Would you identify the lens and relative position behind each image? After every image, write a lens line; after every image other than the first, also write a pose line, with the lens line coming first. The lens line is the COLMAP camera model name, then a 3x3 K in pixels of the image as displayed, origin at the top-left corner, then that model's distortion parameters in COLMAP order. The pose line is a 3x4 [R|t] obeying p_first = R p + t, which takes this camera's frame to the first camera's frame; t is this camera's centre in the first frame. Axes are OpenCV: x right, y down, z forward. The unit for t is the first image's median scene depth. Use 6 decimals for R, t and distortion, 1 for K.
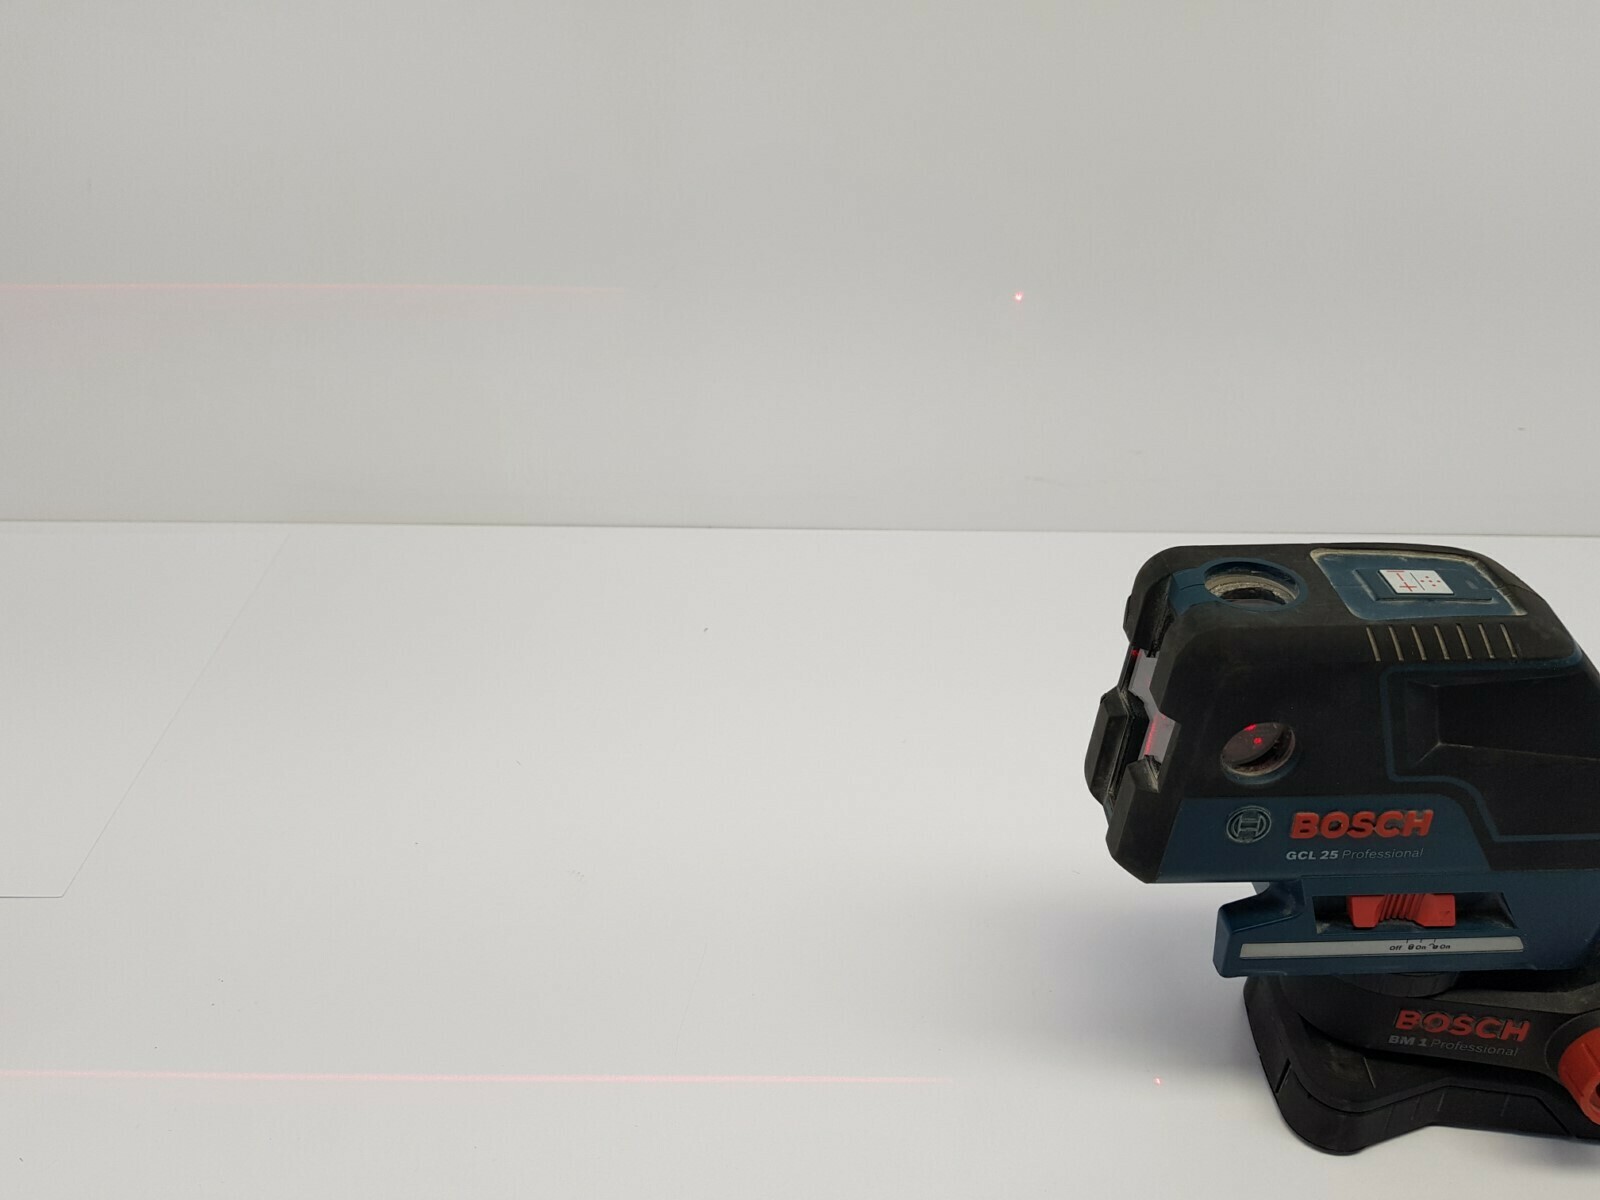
lens RADIAL K [[1308.3, 0, 800.0], [0, 1308.3, 600.0], [0, 0, 1]] dist [0.005478, -0.094436]
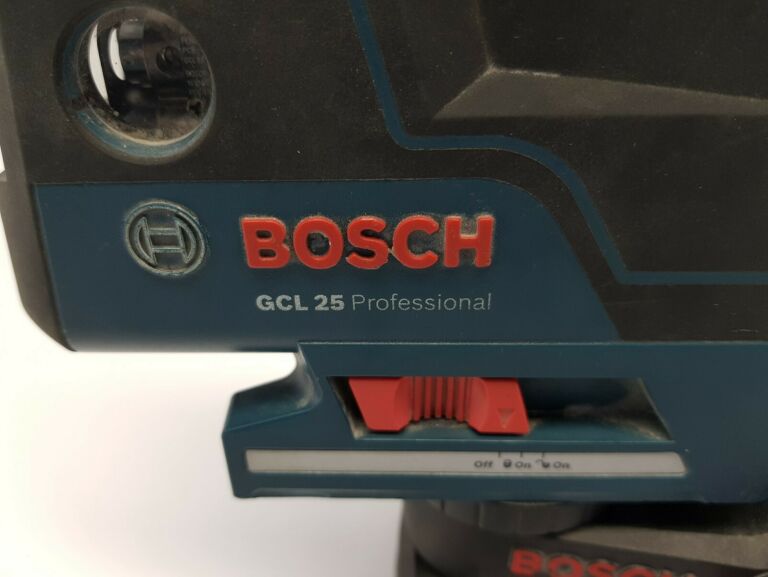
lens RADIAL K [[615.1, 0, 381.0], [0, 615.1, 283.3], [0, 0, 1]] dist [0.112491, -0.277613]
pose [[0.999243, 0.016657, -0.035156, 0.435528], [-0.016237, 0.999794, 0.012197, 0.181748], [0.035351, -0.011617, 0.999307, 0.720275]]
